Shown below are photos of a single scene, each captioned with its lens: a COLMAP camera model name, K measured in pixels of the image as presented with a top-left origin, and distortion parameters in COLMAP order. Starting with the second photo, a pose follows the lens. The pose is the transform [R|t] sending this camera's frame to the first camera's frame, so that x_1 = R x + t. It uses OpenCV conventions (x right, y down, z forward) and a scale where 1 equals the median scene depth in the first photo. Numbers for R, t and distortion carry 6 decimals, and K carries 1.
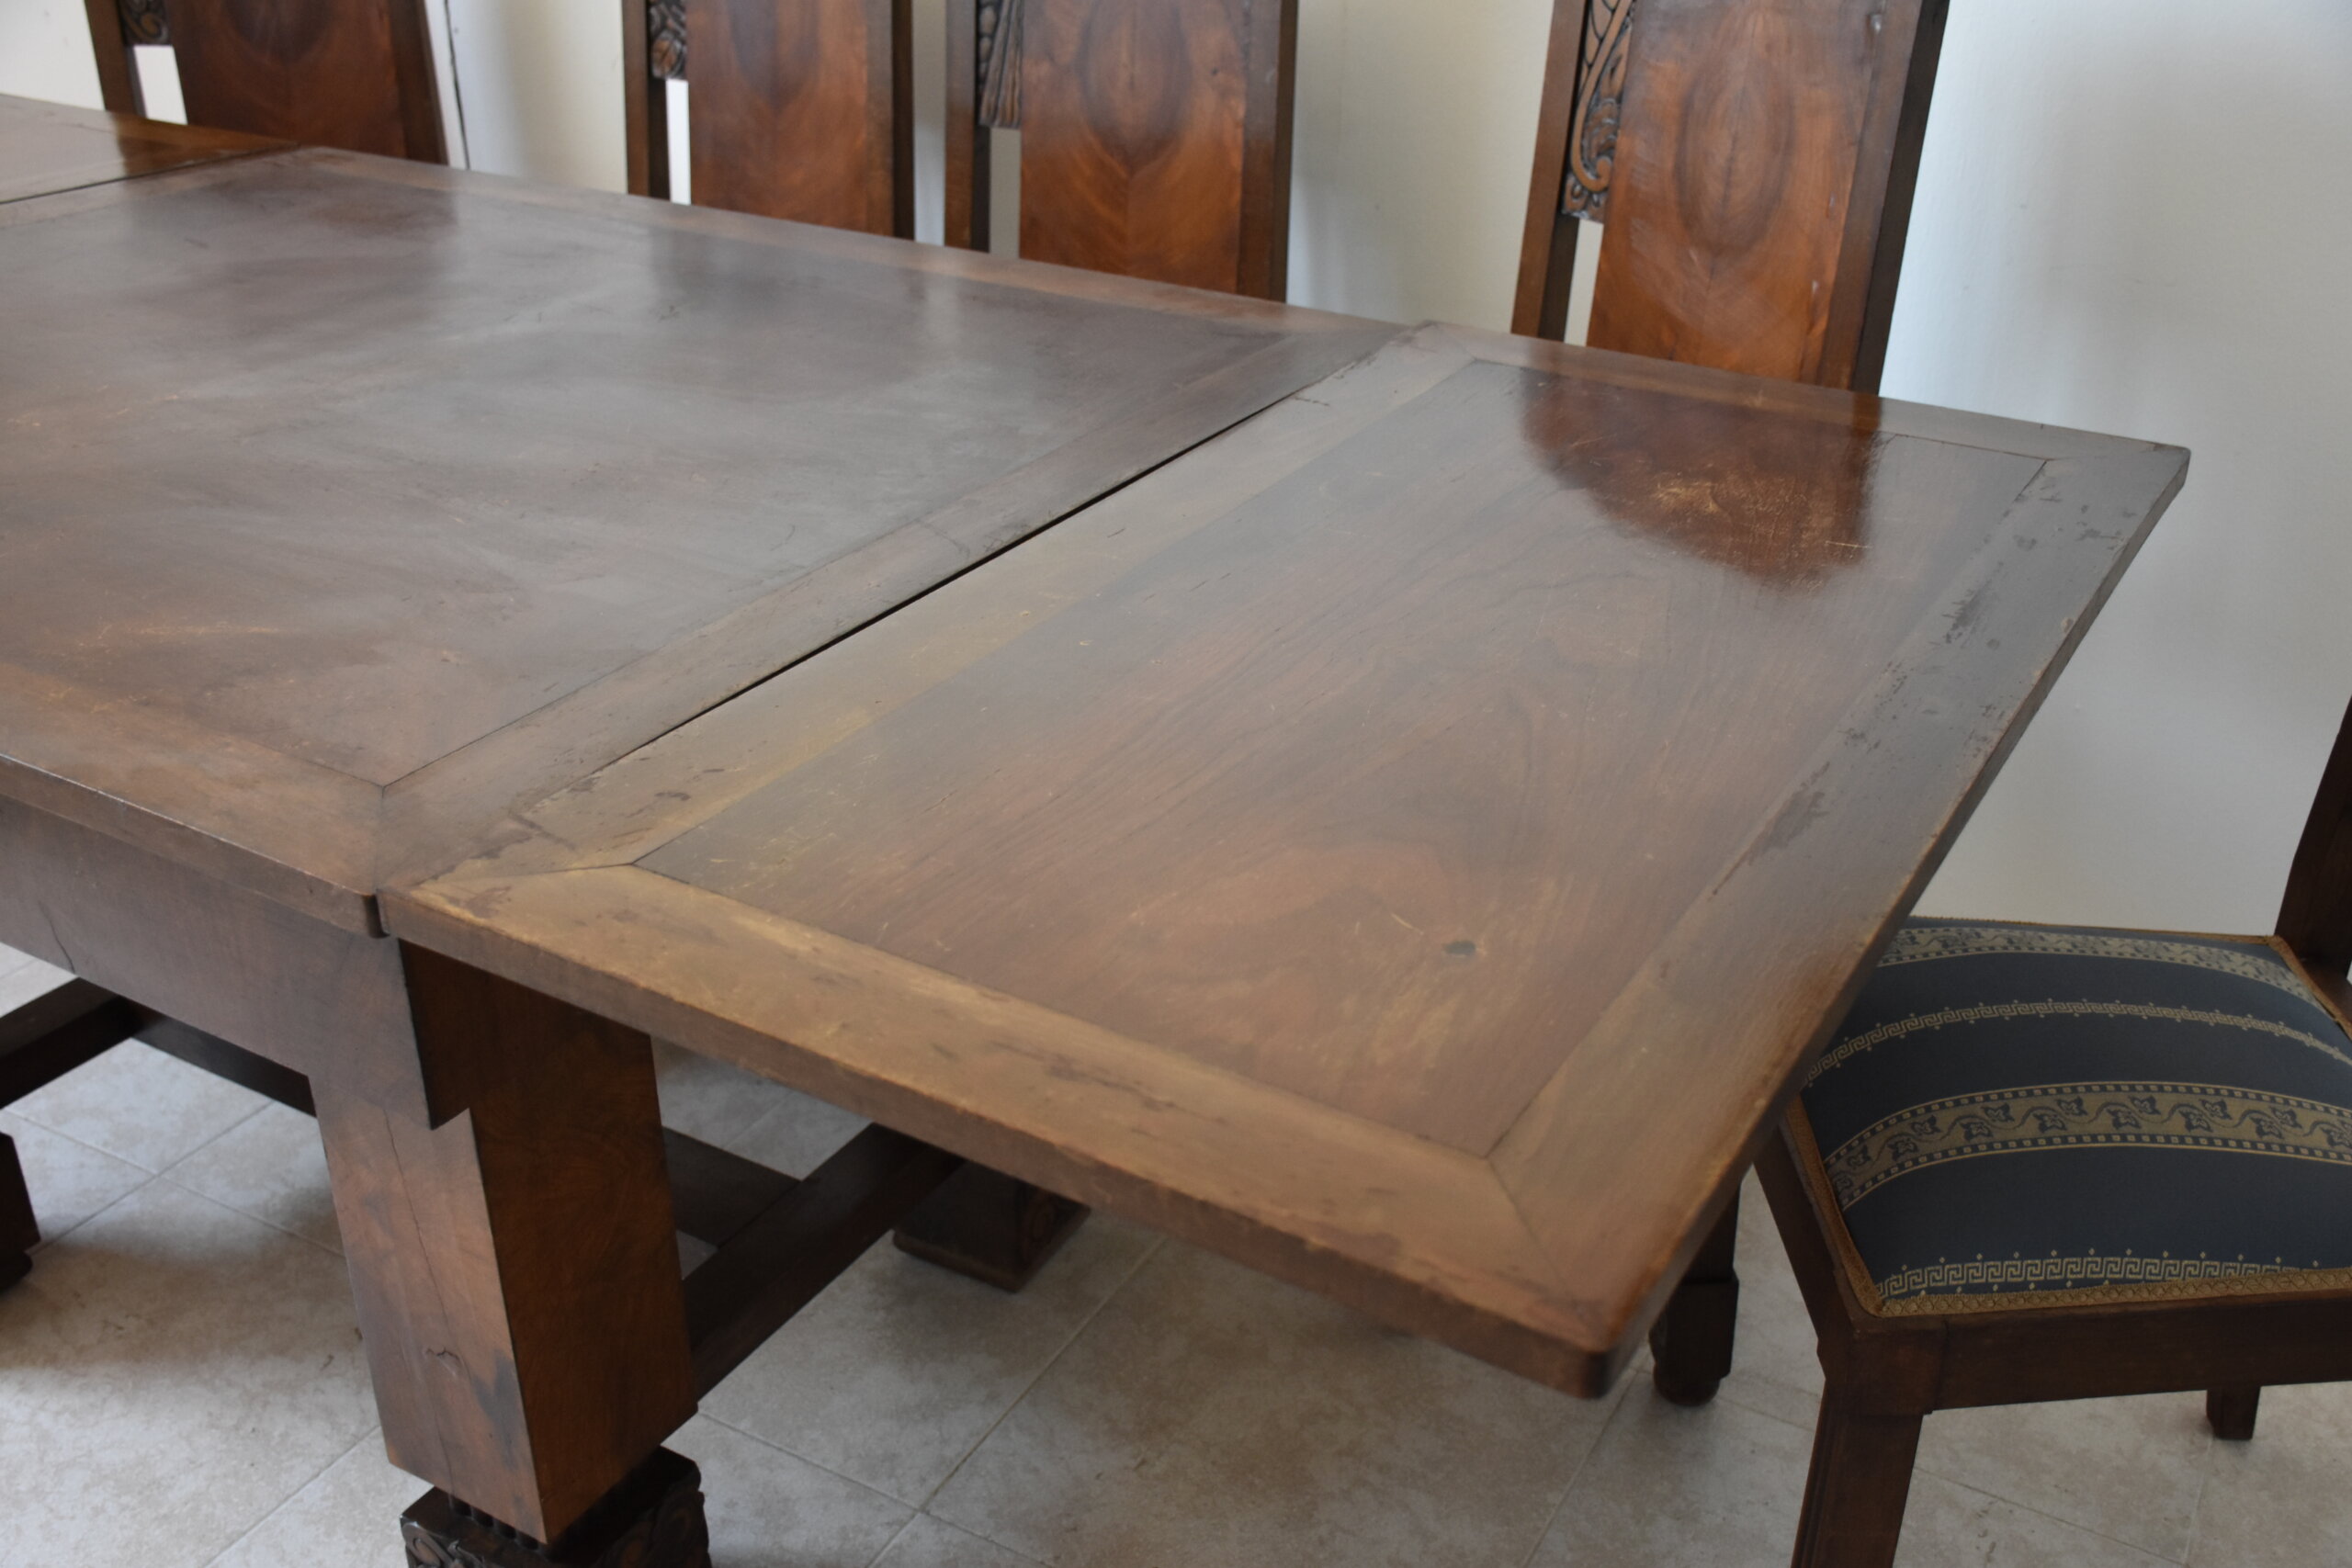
lens RADIAL K [[2294.9, 0, 1201.6], [0, 2294.9, 799.2], [0, 0, 1]] dist [0.000325, 0.000000]
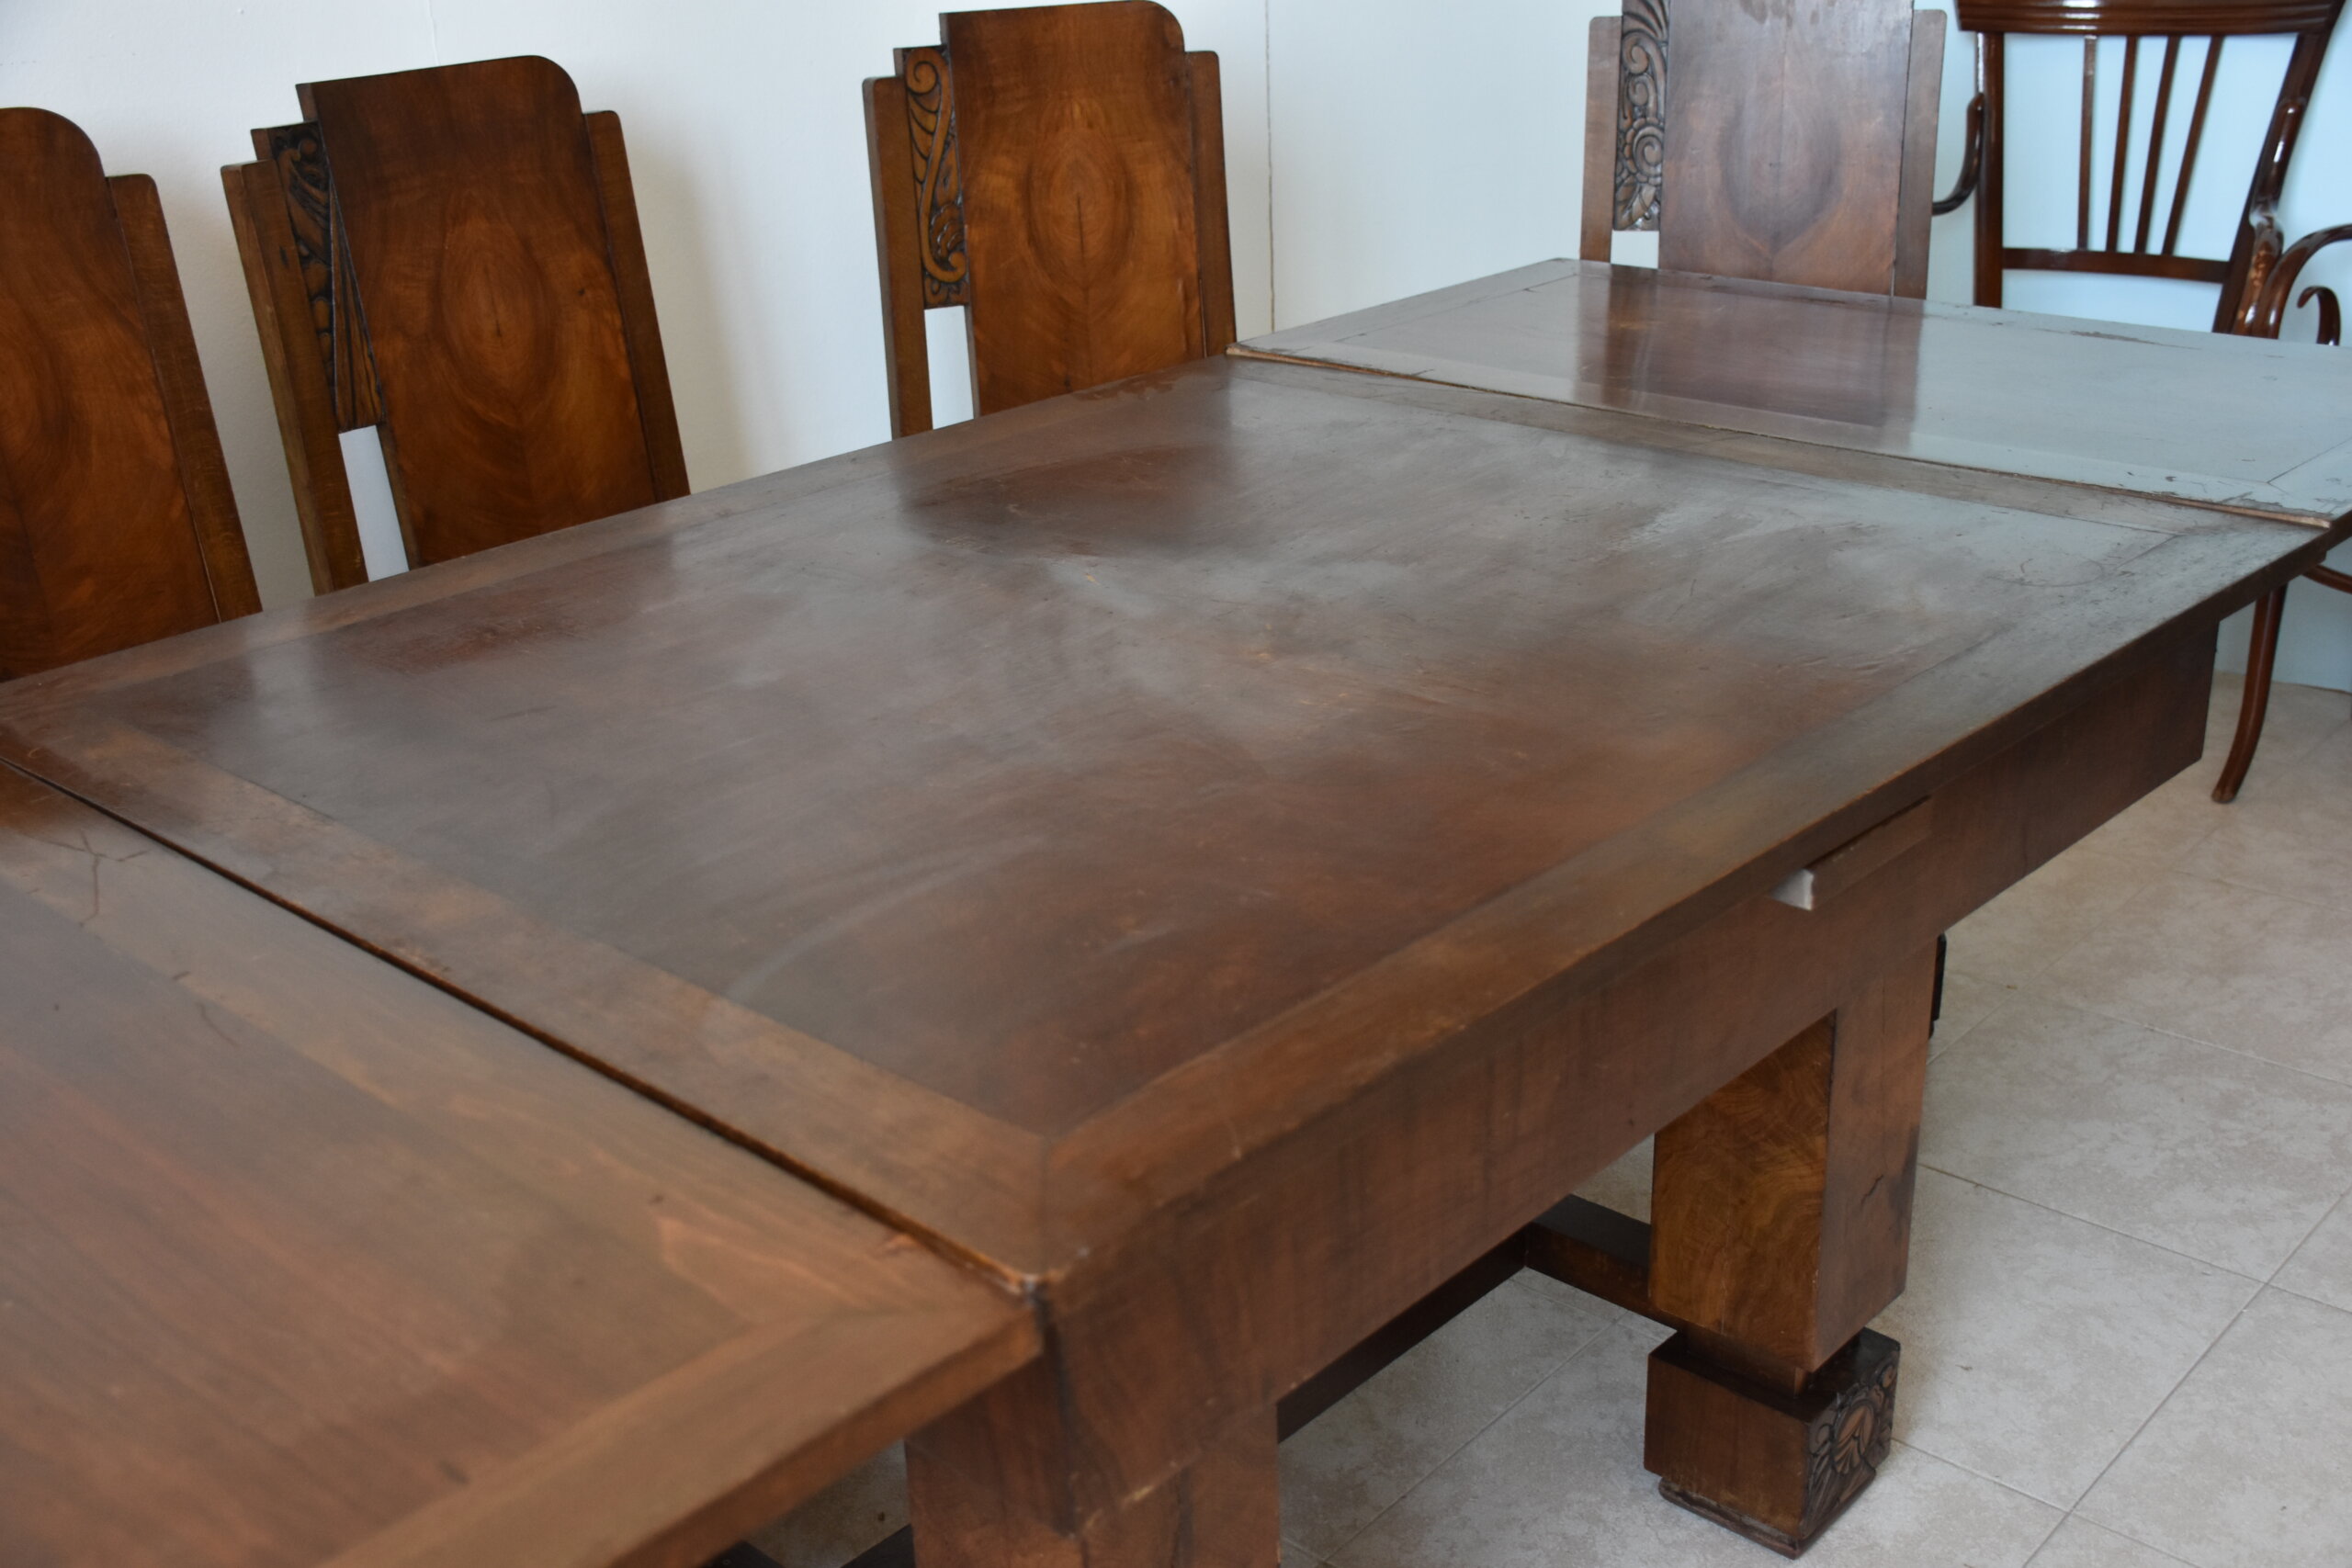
lens RADIAL K [[2474.5, 0, 1152.8], [0, 2474.5, 814.3], [0, 0, 1]] dist [0.023001, 0.000000]
pose [[0.230363, -0.393101, 0.890171, -0.960365], [0.487371, 0.838381, 0.244106, -0.271326], [-0.842260, 0.377610, 0.384718, 0.480131]]
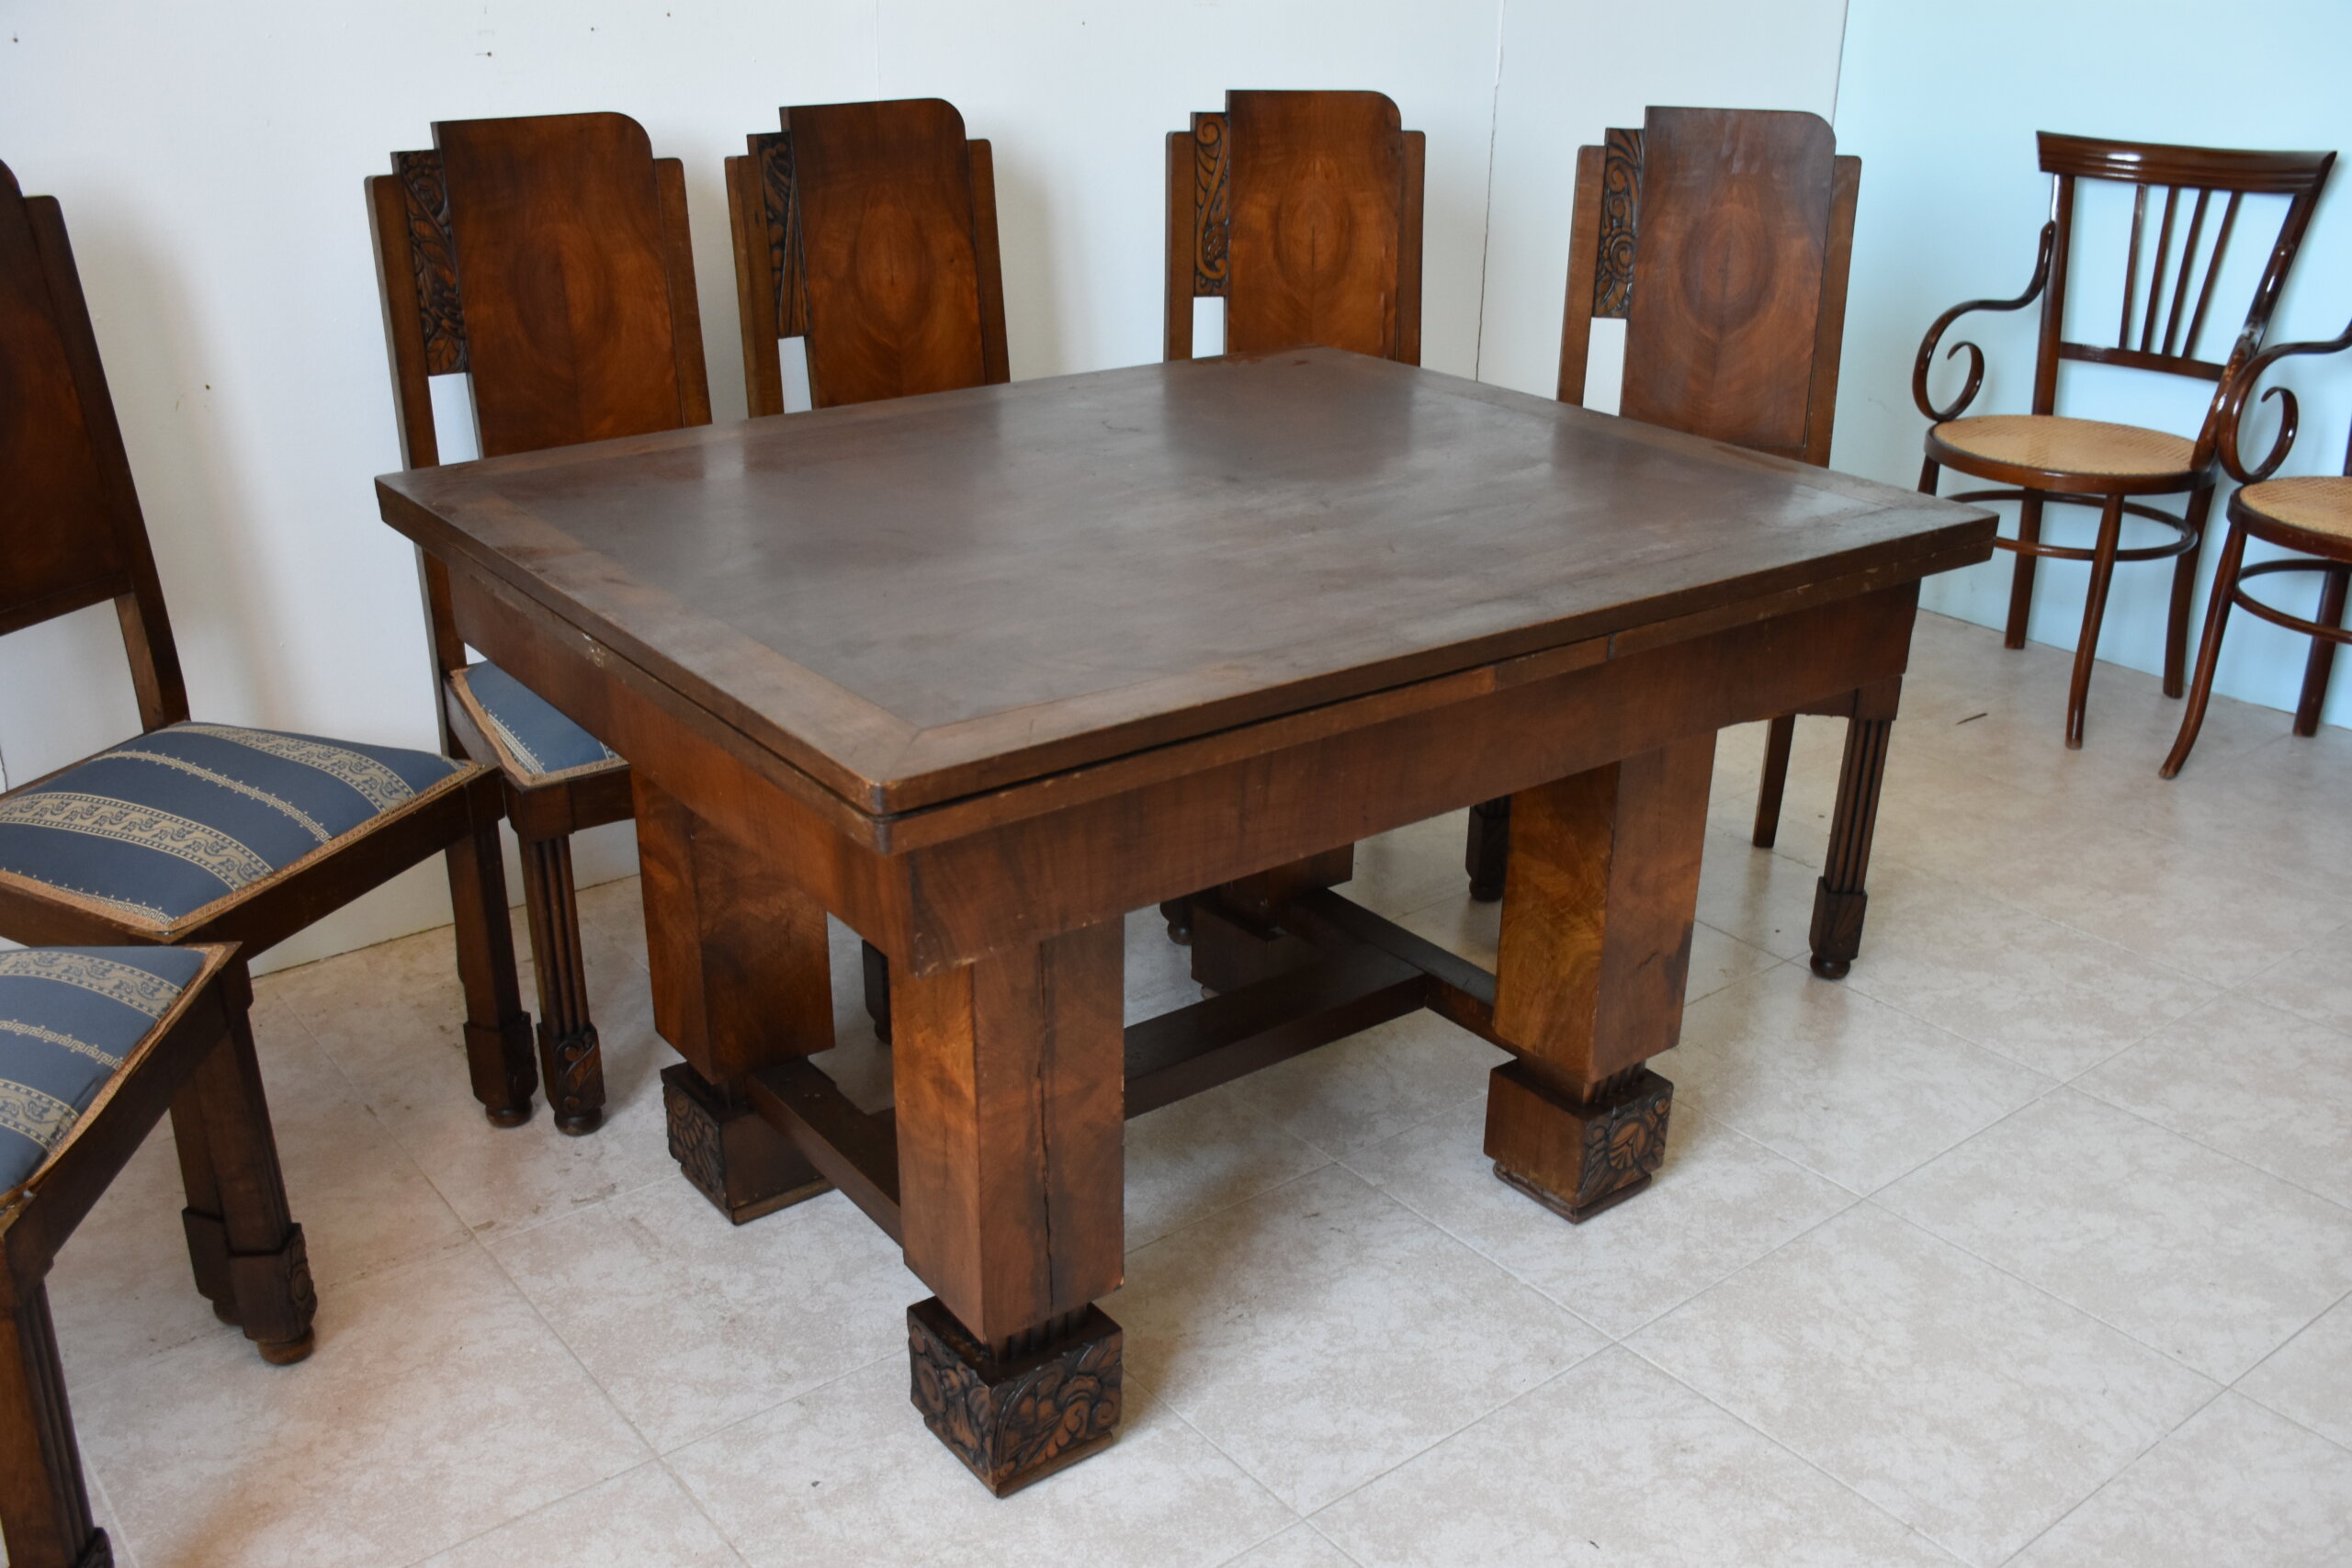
lens RADIAL K [[2051.0, 0, 1150.9], [0, 2051.0, 809.0], [0, 0, 1]] dist [-0.090955, 0.111309]
pose [[0.403000, -0.365328, 0.839123, -1.122378], [0.418780, 0.888864, 0.185859, -0.199922], [-0.813766, 0.276507, 0.511204, 0.356082]]
